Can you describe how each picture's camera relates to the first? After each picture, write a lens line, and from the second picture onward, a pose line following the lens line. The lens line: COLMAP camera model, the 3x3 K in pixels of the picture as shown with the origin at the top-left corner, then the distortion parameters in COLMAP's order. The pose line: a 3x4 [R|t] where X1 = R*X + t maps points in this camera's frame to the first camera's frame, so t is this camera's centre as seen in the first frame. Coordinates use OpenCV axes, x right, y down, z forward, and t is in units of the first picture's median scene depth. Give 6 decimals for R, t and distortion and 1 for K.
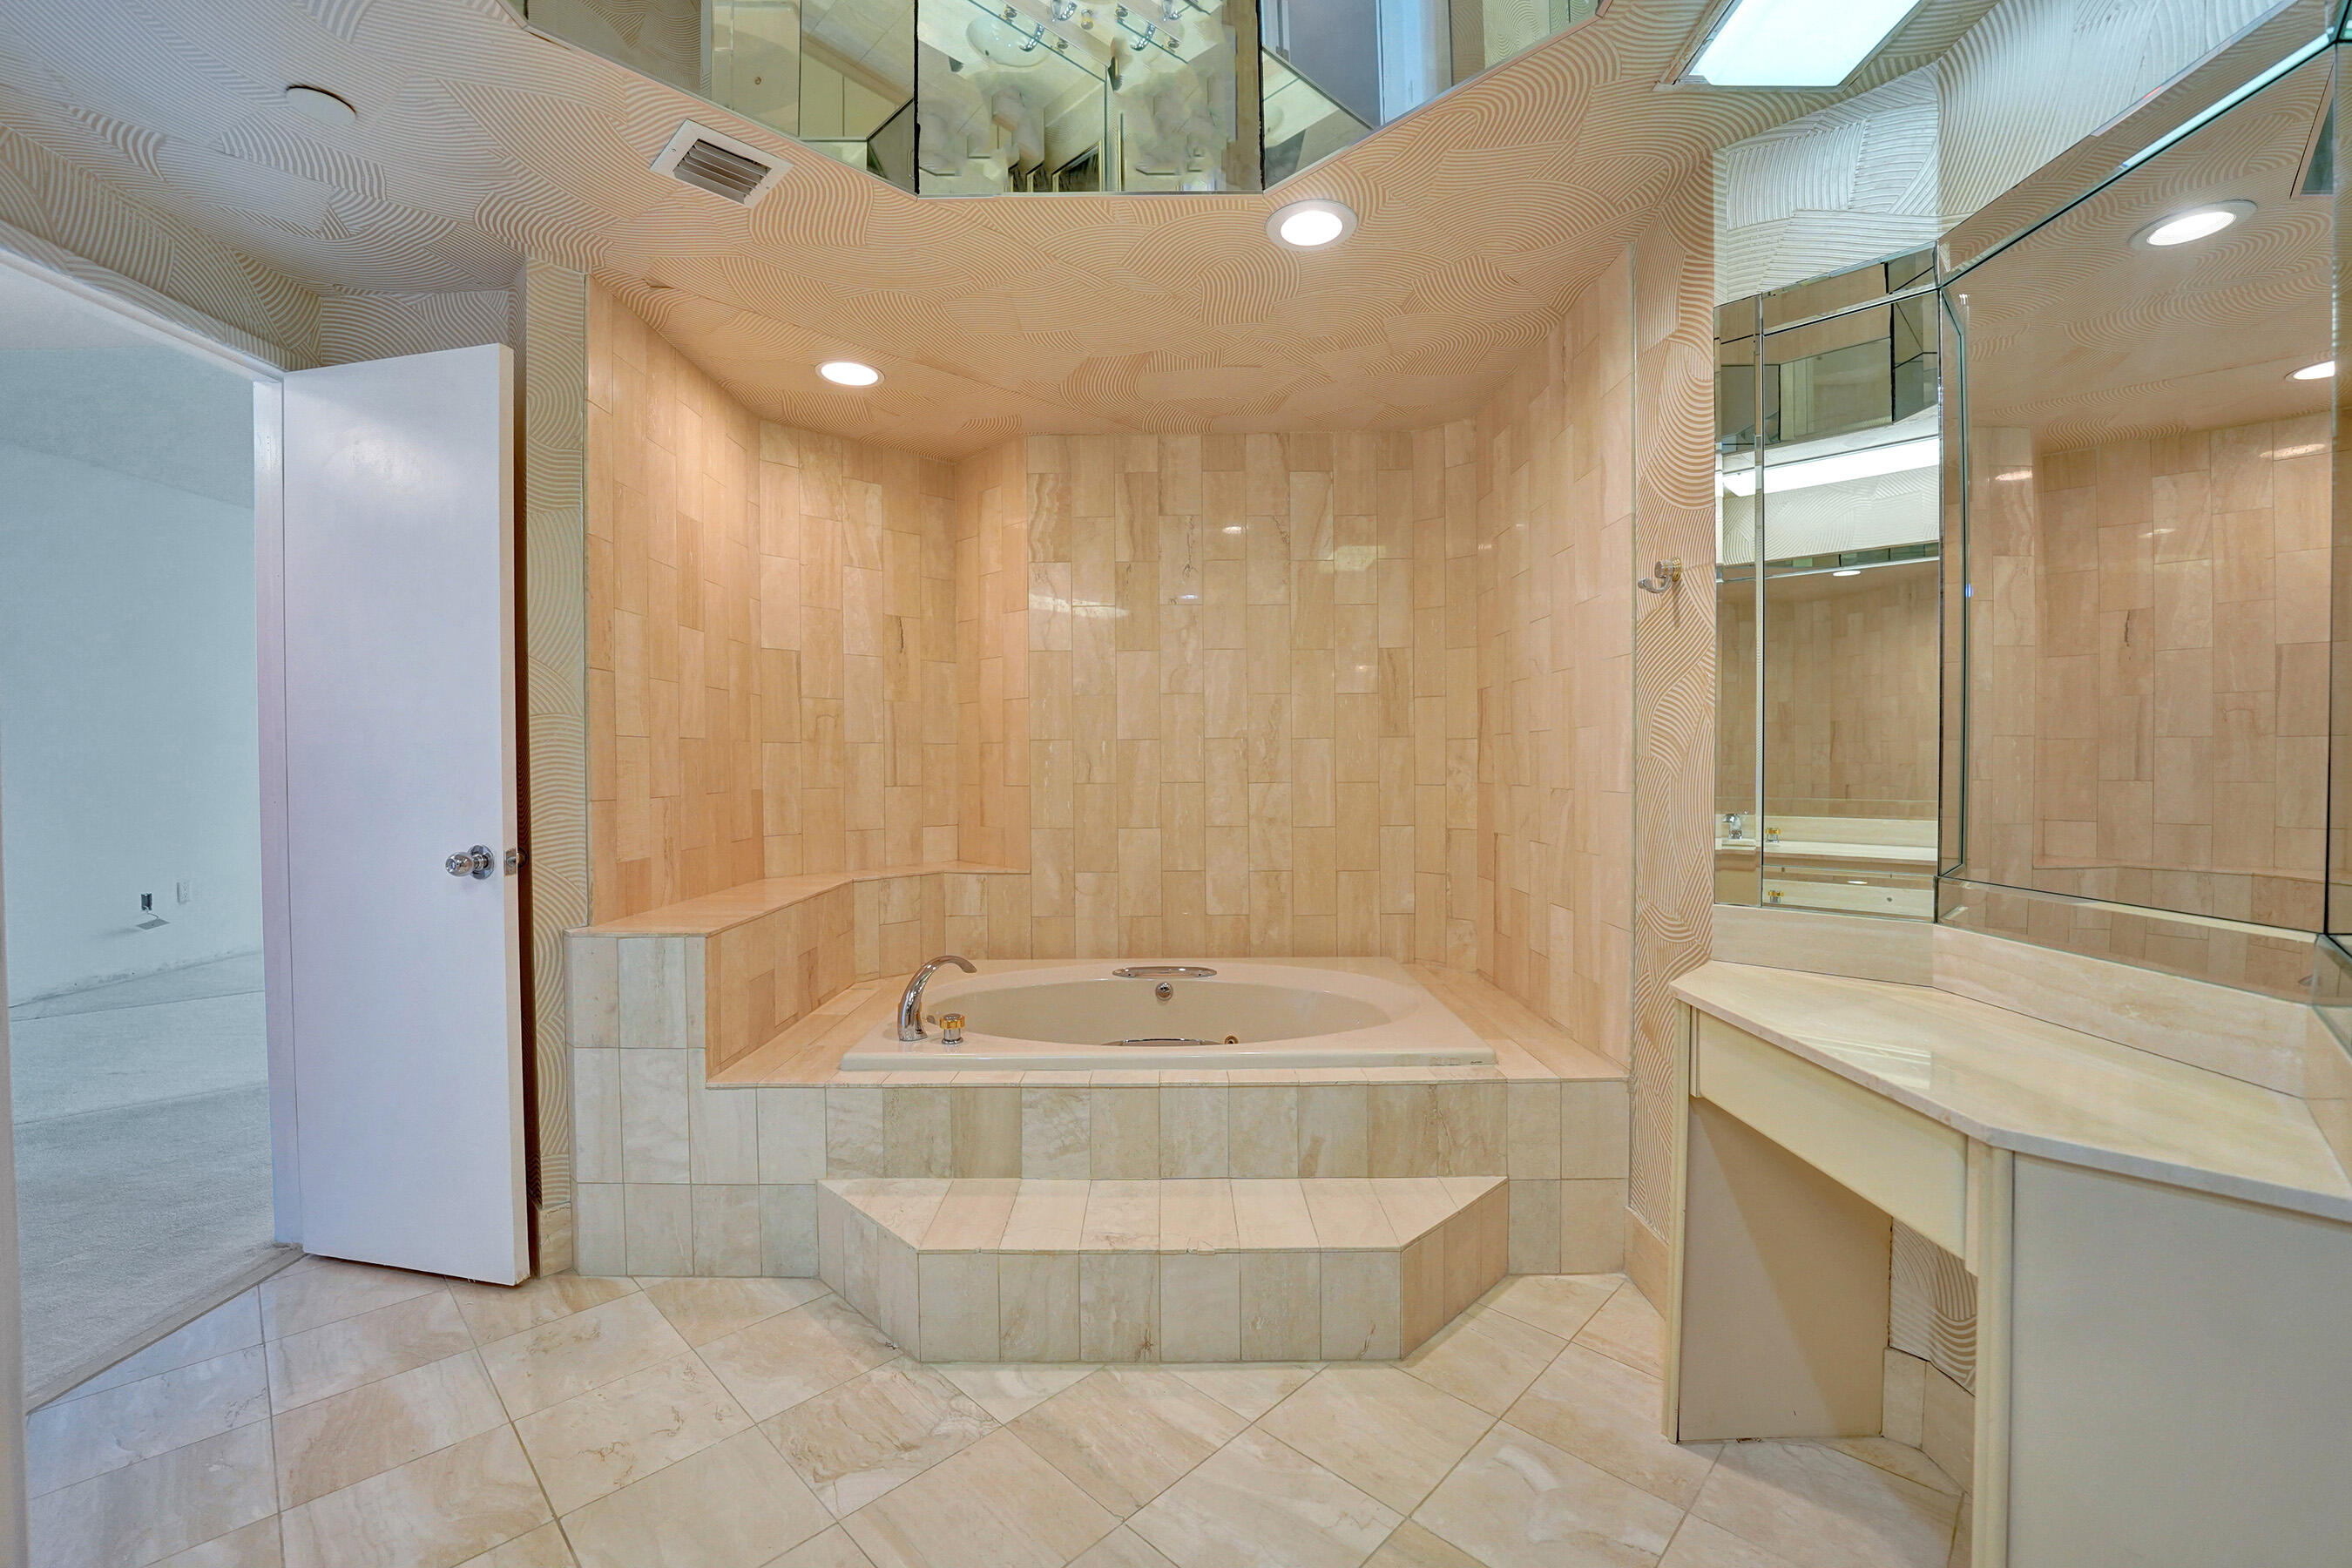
lens RADIAL K [[960.0, 0, 1162.8], [0, 960.0, 775.1], [0, 0, 1]] dist [-0.025476, 0.000101]
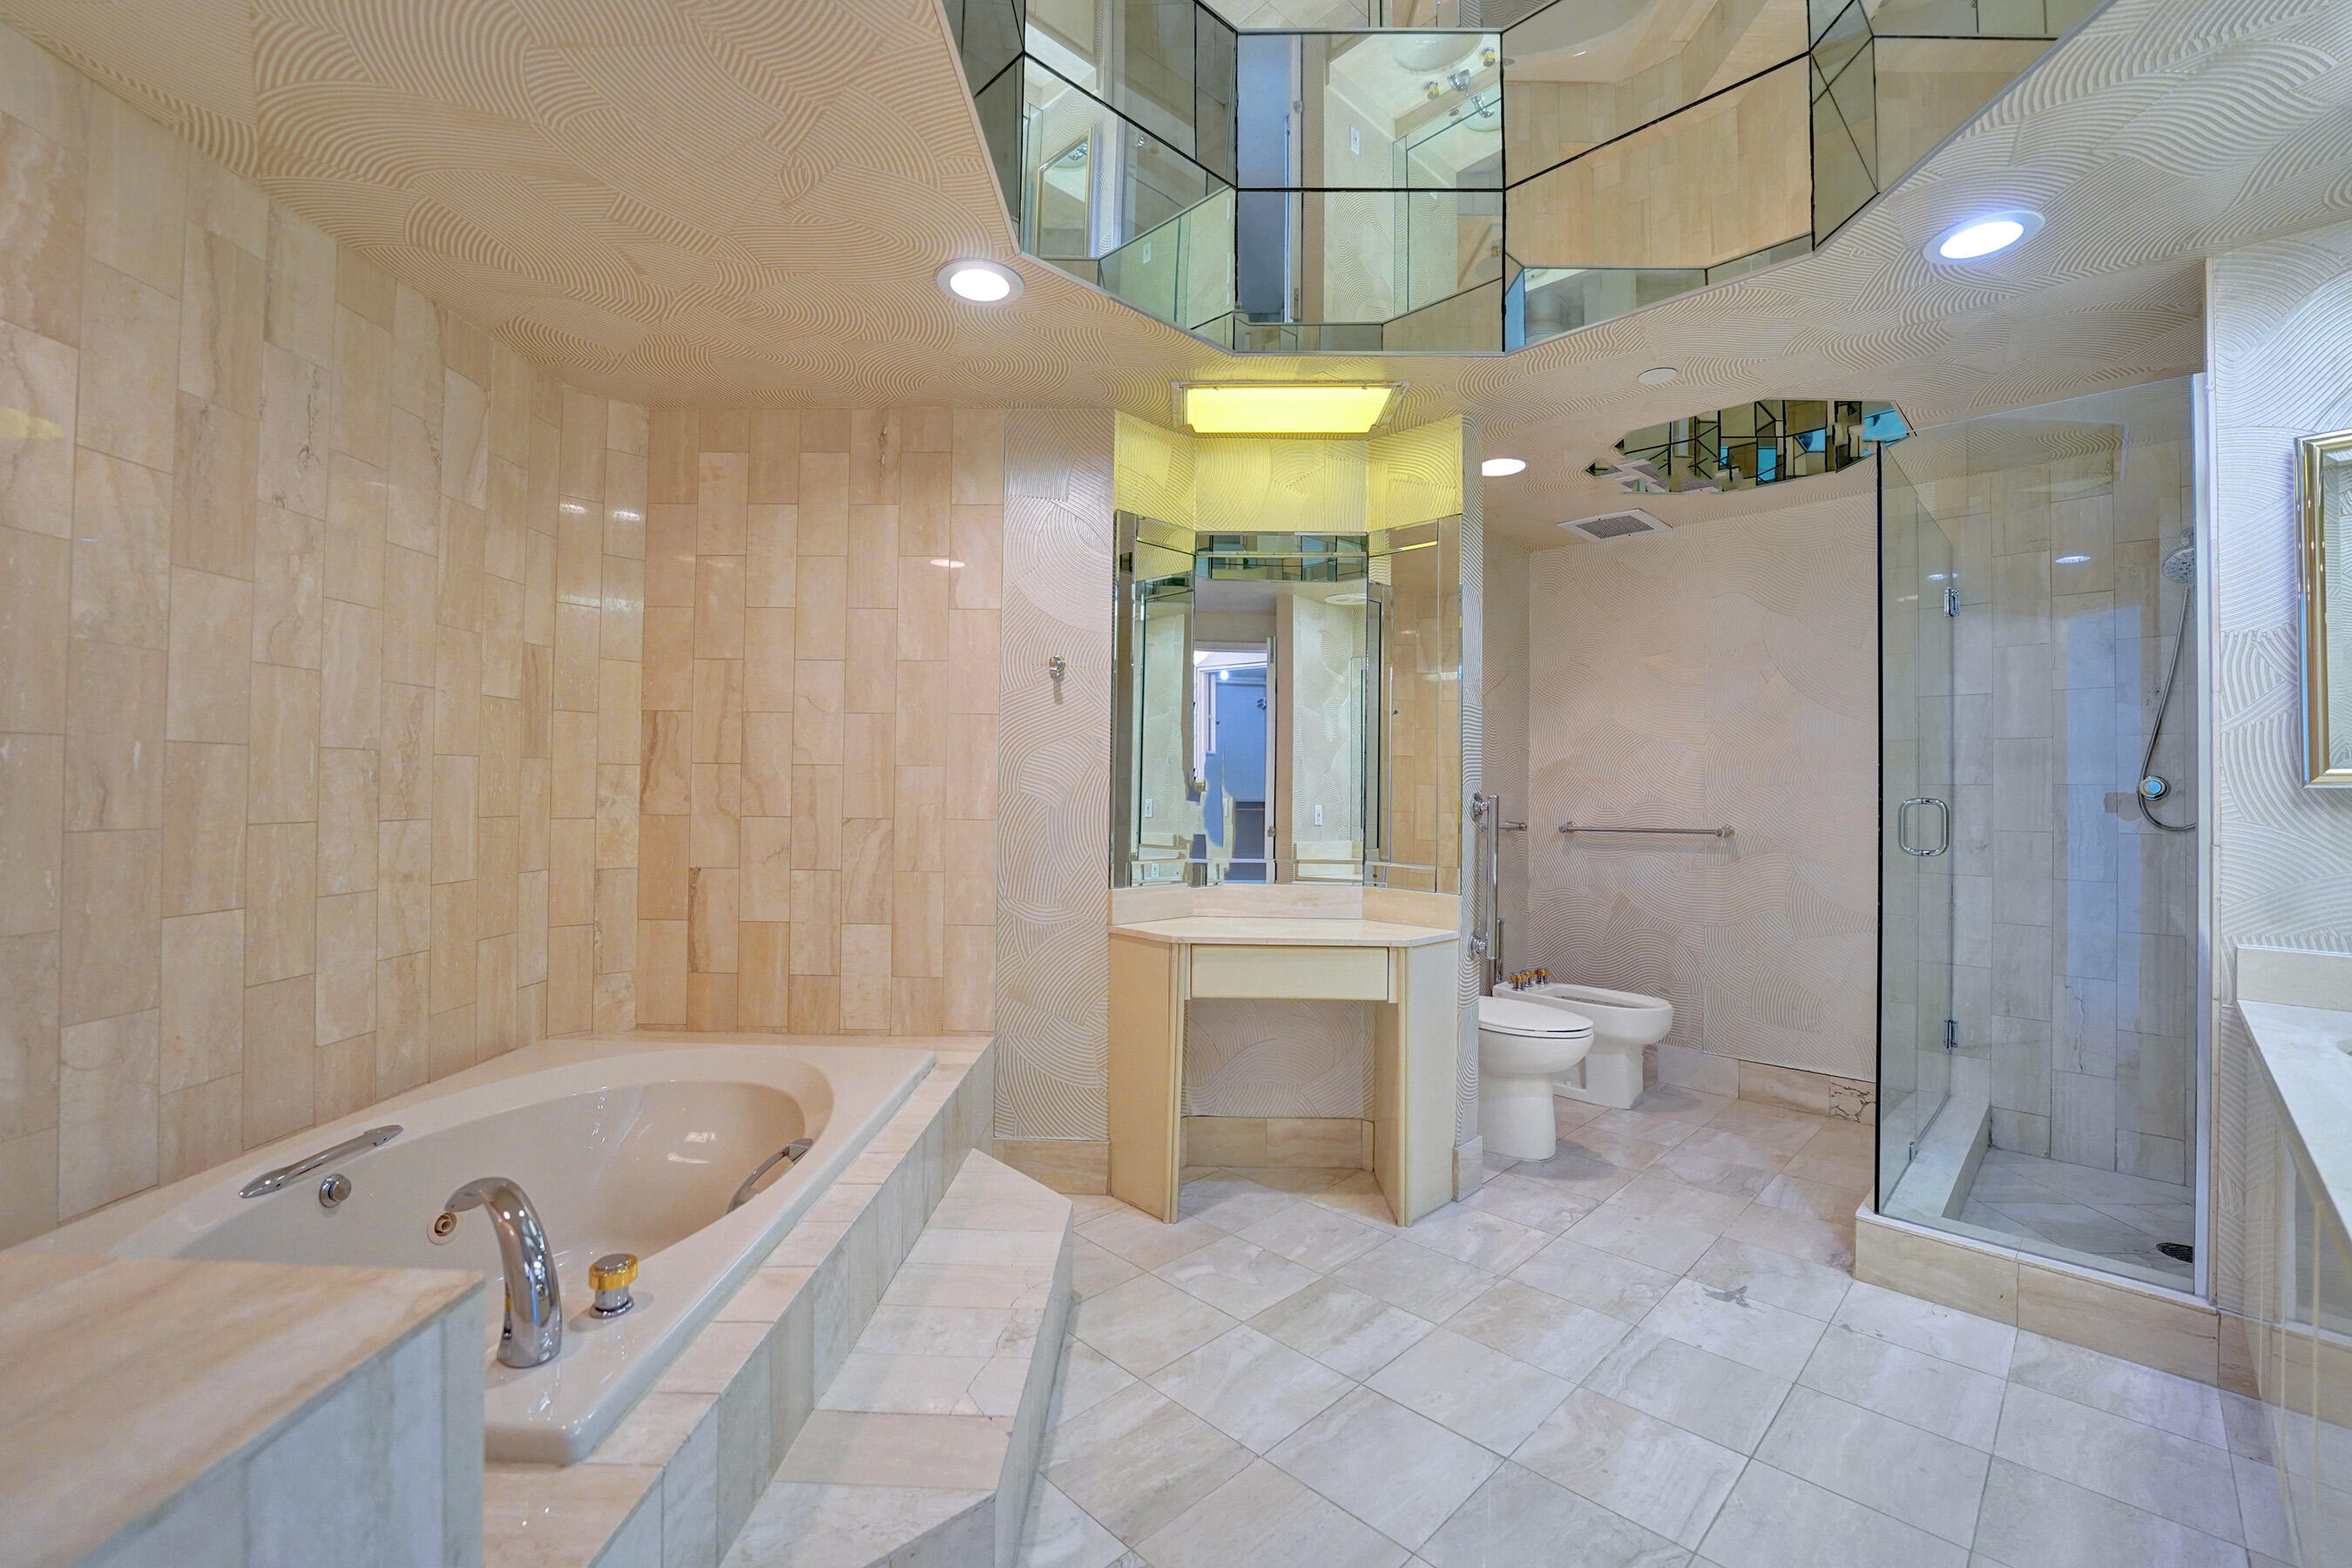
lens RADIAL K [[960.0, 0, 1162.8], [0, 960.0, 775.1], [0, 0, 1]] dist [-0.025476, 0.000101]
pose [[0.012576, 0.023481, 0.999645, -0.540819], [0.000475, 0.999724, -0.023489, -0.007655], [-0.999921, 0.000770, 0.012561, 0.488290]]
